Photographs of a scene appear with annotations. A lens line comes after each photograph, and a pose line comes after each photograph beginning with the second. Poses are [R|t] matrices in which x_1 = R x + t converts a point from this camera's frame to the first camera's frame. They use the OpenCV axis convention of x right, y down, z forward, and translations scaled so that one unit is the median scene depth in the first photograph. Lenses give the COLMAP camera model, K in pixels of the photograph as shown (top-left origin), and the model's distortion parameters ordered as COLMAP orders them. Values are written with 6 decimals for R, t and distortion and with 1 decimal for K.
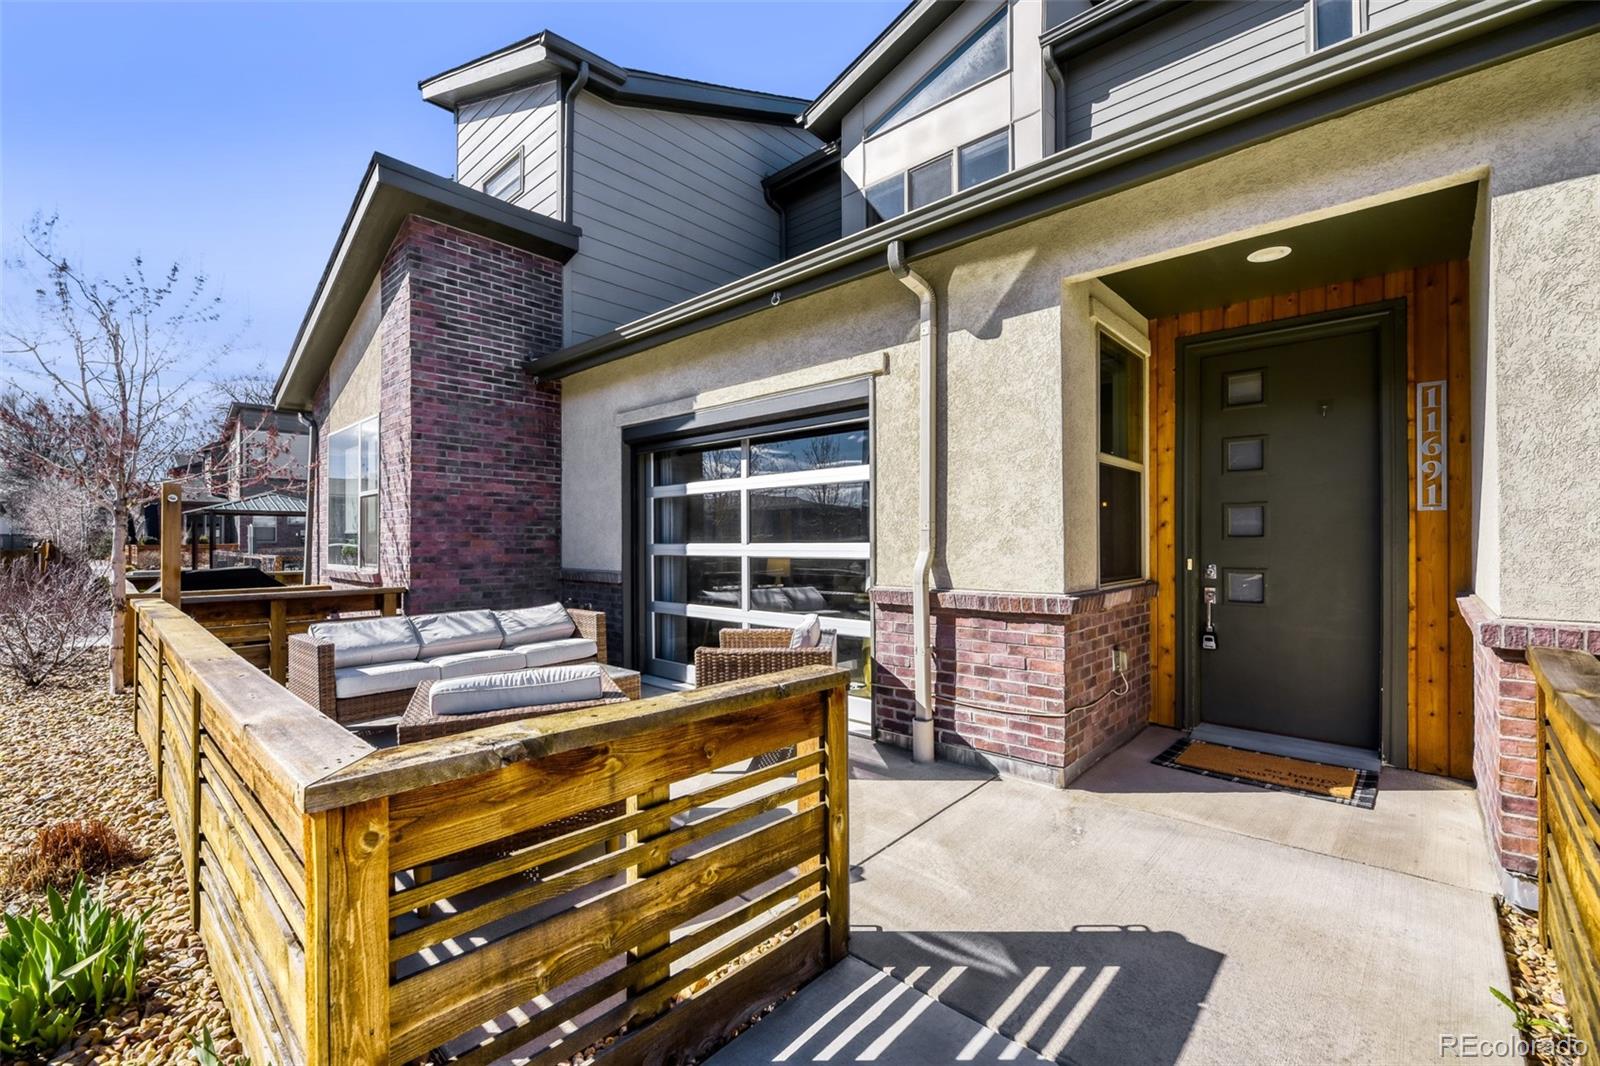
lens RADIAL K [[664.8, 0, 782.9], [0, 664.8, 529.8], [0, 0, 1]] dist [-0.000289, -0.000106]
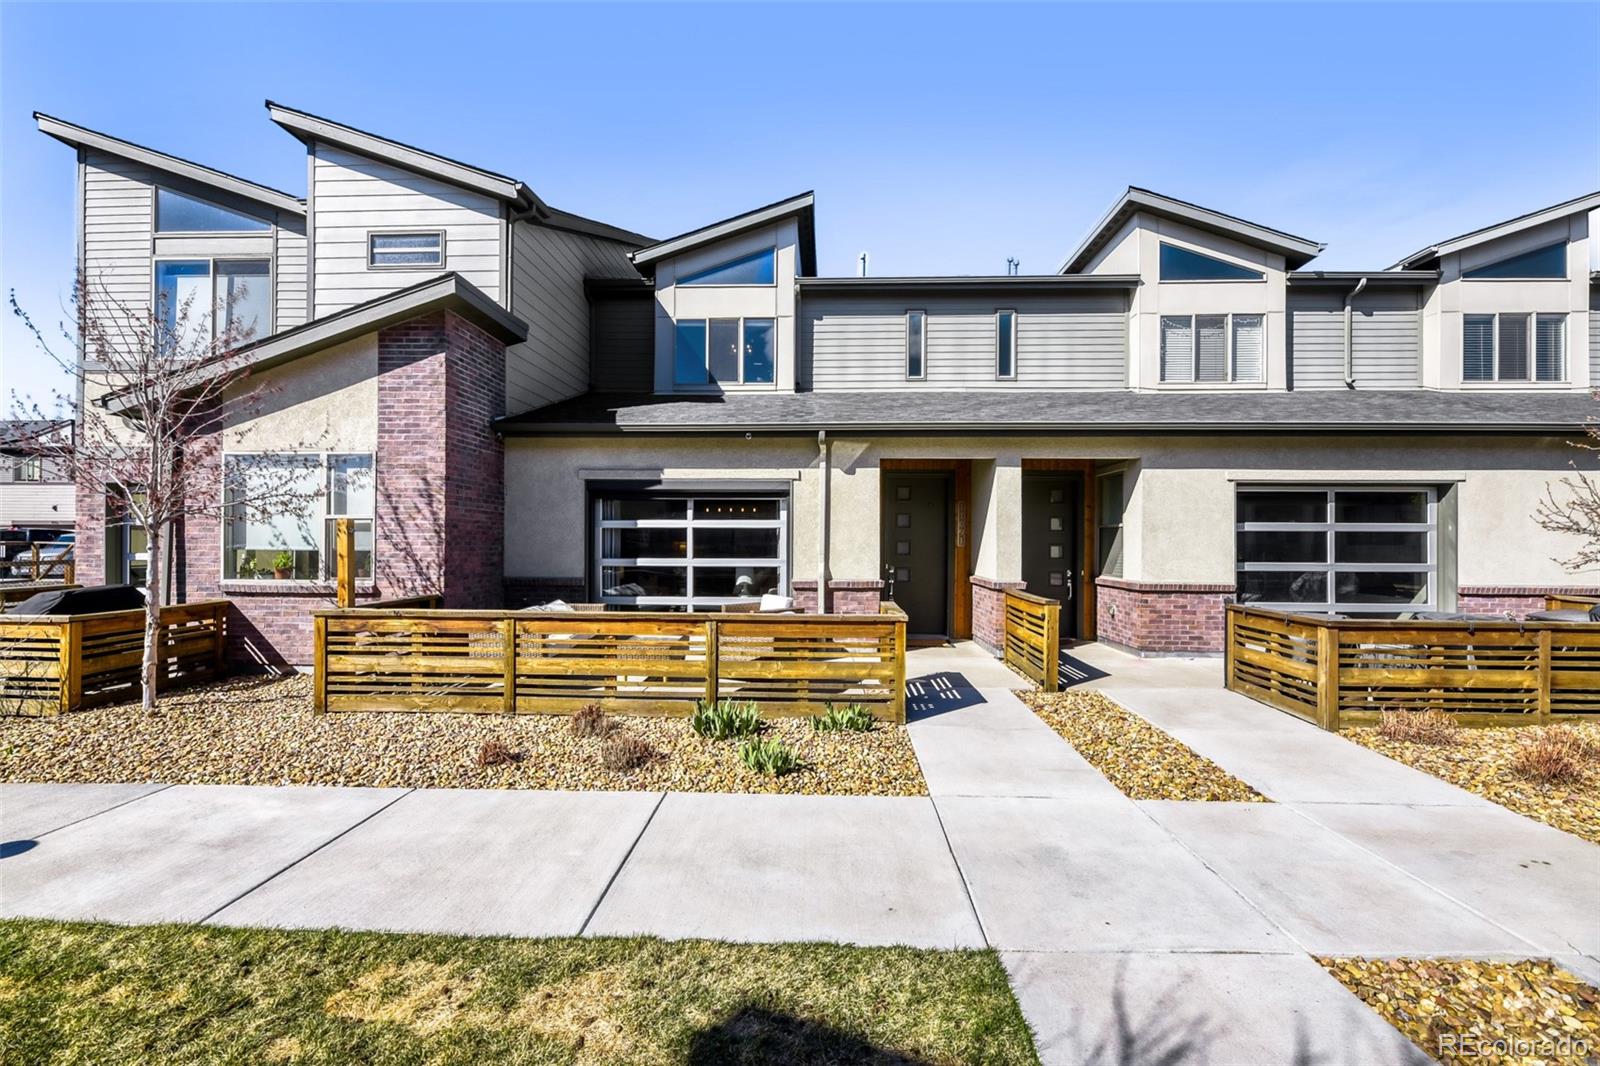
lens RADIAL K [[653.4, 0, 792.0], [0, 653.4, 528.8], [0, 0, 1]] dist [-0.000843, -0.000539]
pose [[0.763601, 0.017359, 0.645455, -1.106135], [-0.017662, 0.999826, -0.005994, -0.059737], [-0.645446, -0.006823, 0.763775, -0.540121]]
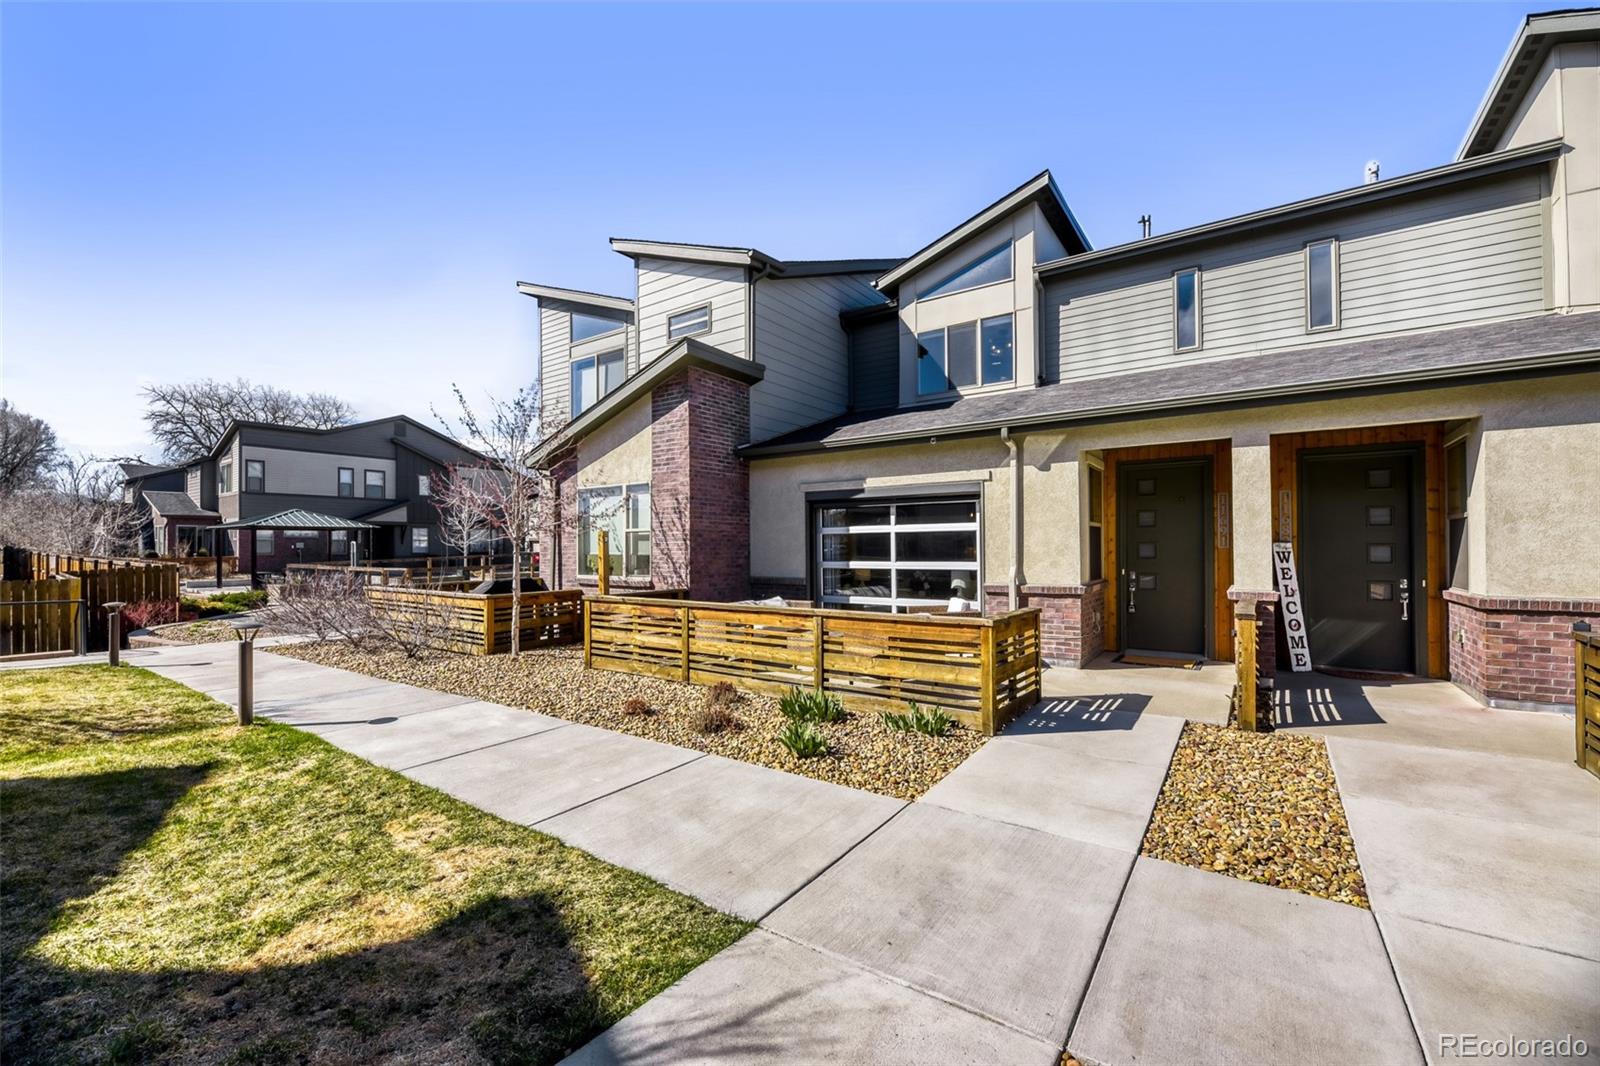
lens RADIAL K [[637.4, 0, 800.0], [0, 637.4, 533.0], [0, 0, 1]] dist [-0.001439, -0.000388]
pose [[0.990543, -0.000870, 0.137203, -0.640584], [0.001722, 0.999980, -0.006091, -0.055484], [-0.137195, 0.006269, 0.990524, -0.806718]]
